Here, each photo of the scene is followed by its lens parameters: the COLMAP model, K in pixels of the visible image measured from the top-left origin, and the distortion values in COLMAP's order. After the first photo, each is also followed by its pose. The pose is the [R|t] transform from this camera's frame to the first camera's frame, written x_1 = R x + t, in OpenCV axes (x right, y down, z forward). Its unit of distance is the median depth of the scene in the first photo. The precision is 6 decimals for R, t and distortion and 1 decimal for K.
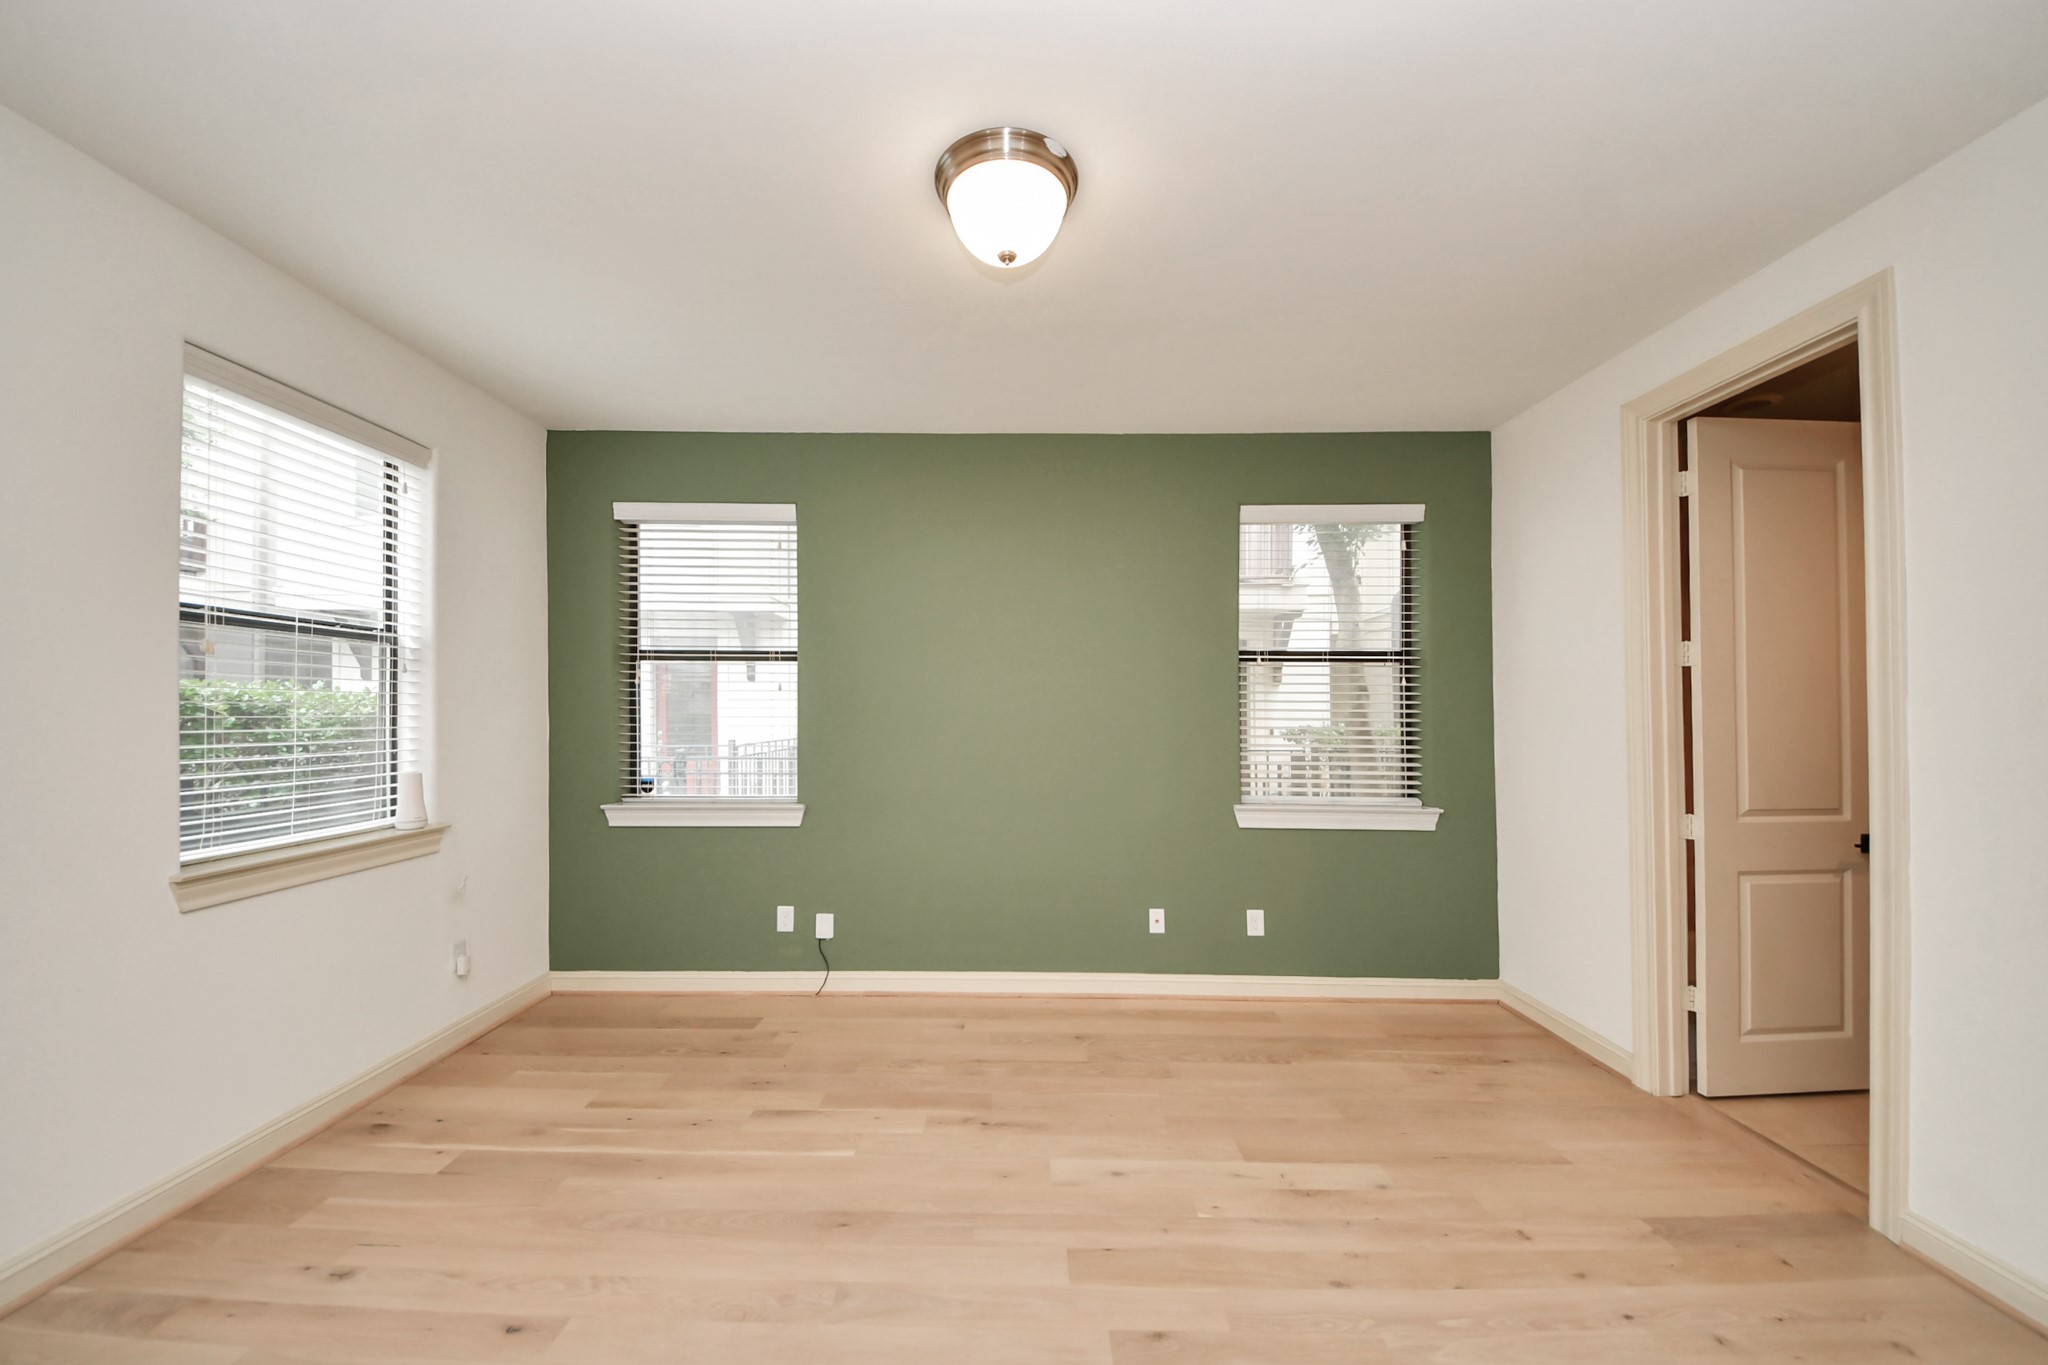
lens RADIAL K [[743.1, 0, 1032.5], [0, 743.1, 704.7], [0, 0, 1]] dist [0.060588, -0.033154]
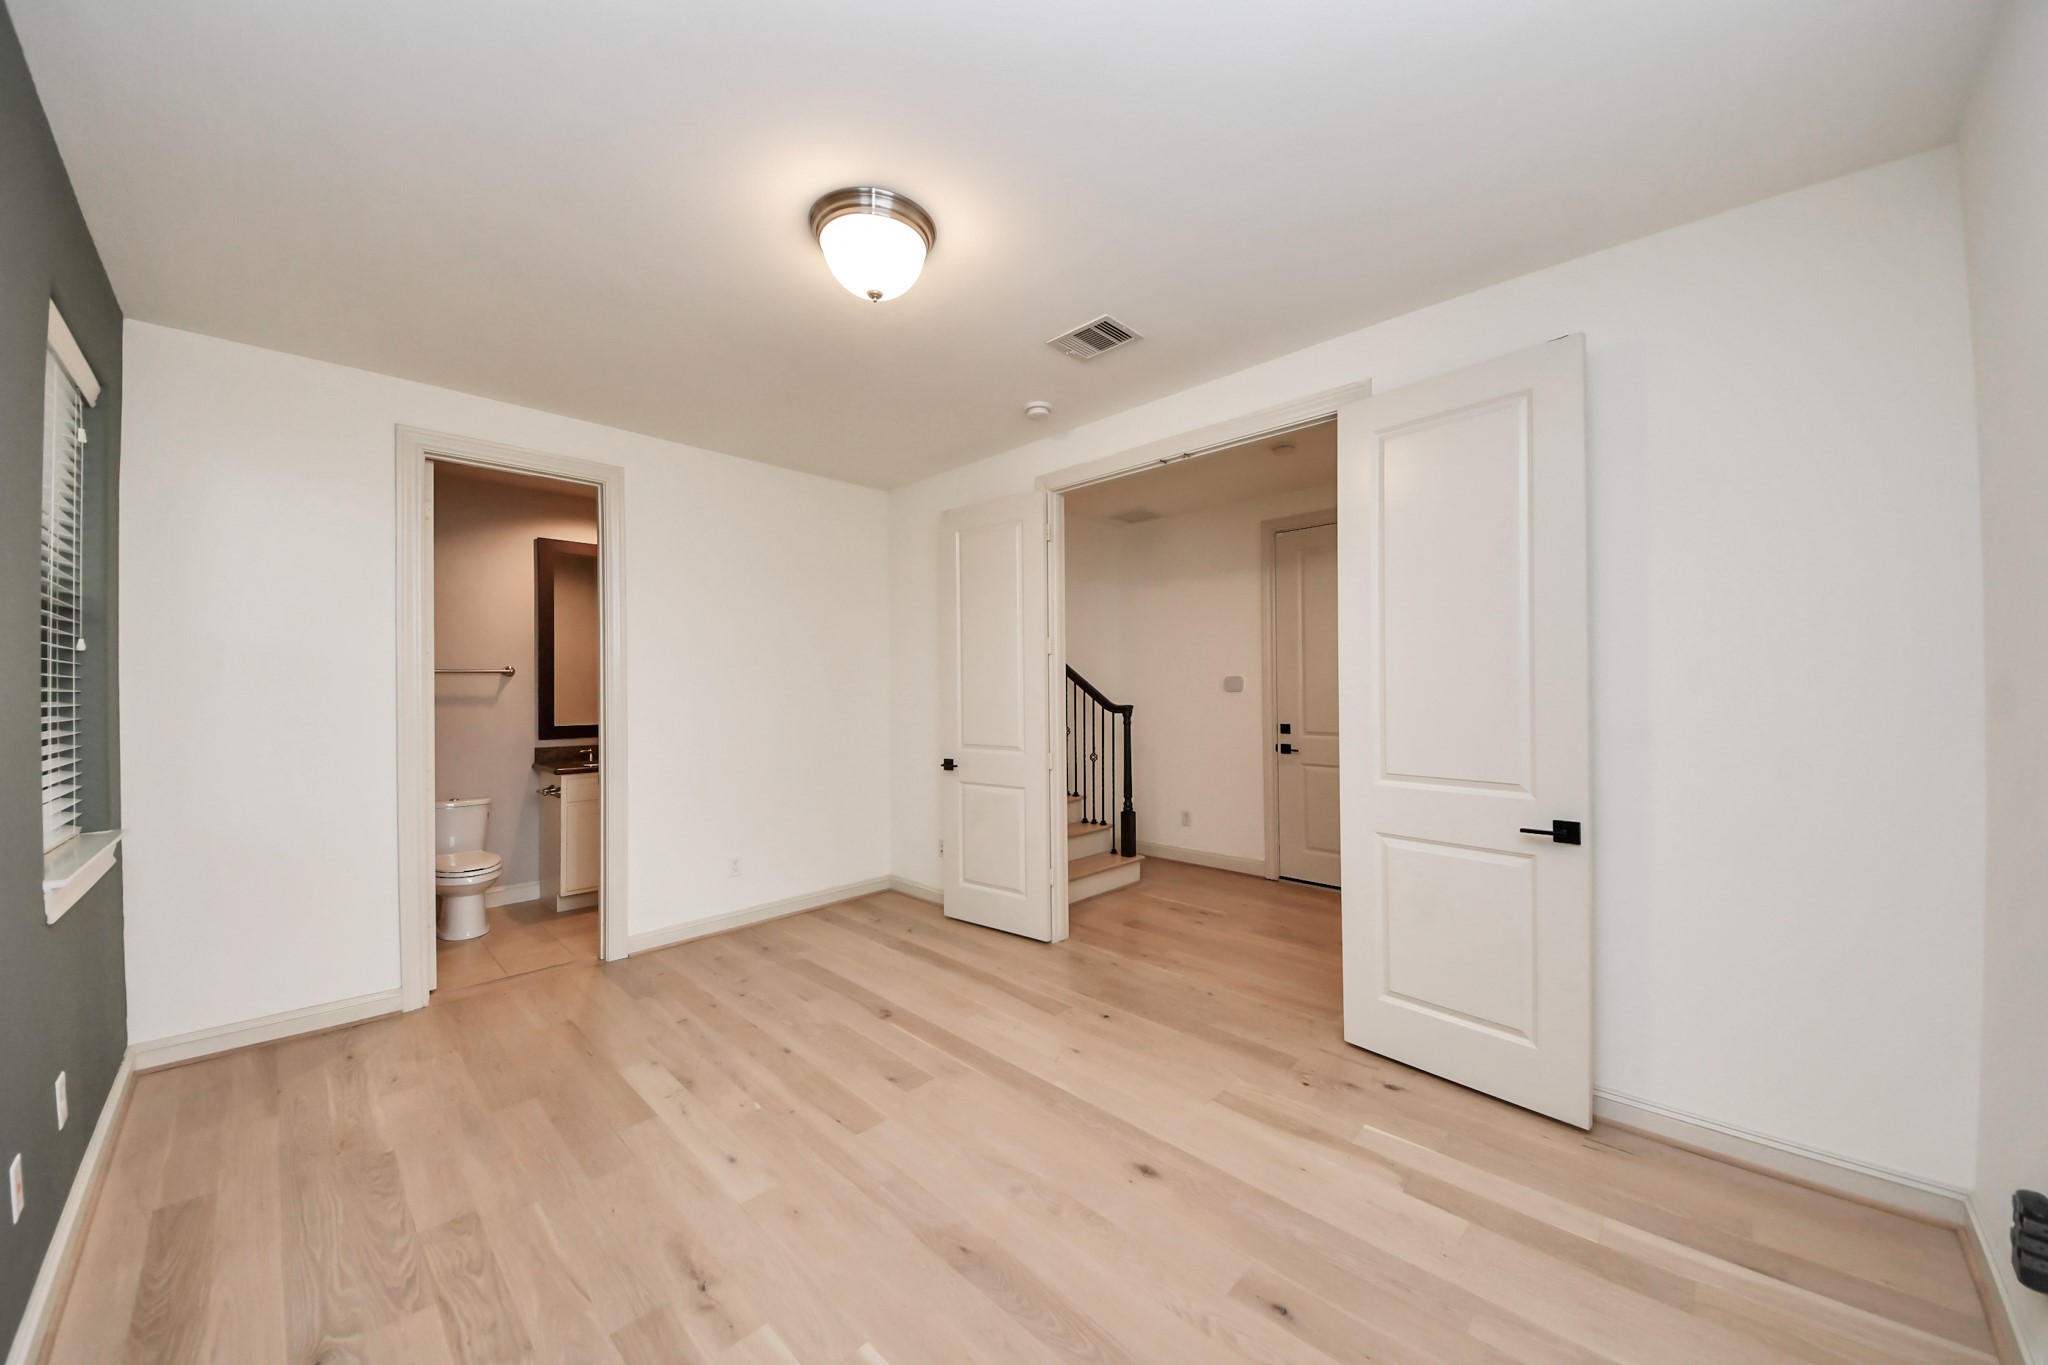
lens RADIAL K [[736.0, 0, 1014.8], [0, 736.0, 685.0], [0, 0, 1]] dist [0.033979, -0.025093]
pose [[-0.710647, 0.007895, 0.703505, -0.877711], [-0.003373, 0.999887, -0.014628, 0.018056], [-0.703541, -0.012769, -0.710540, 1.517491]]
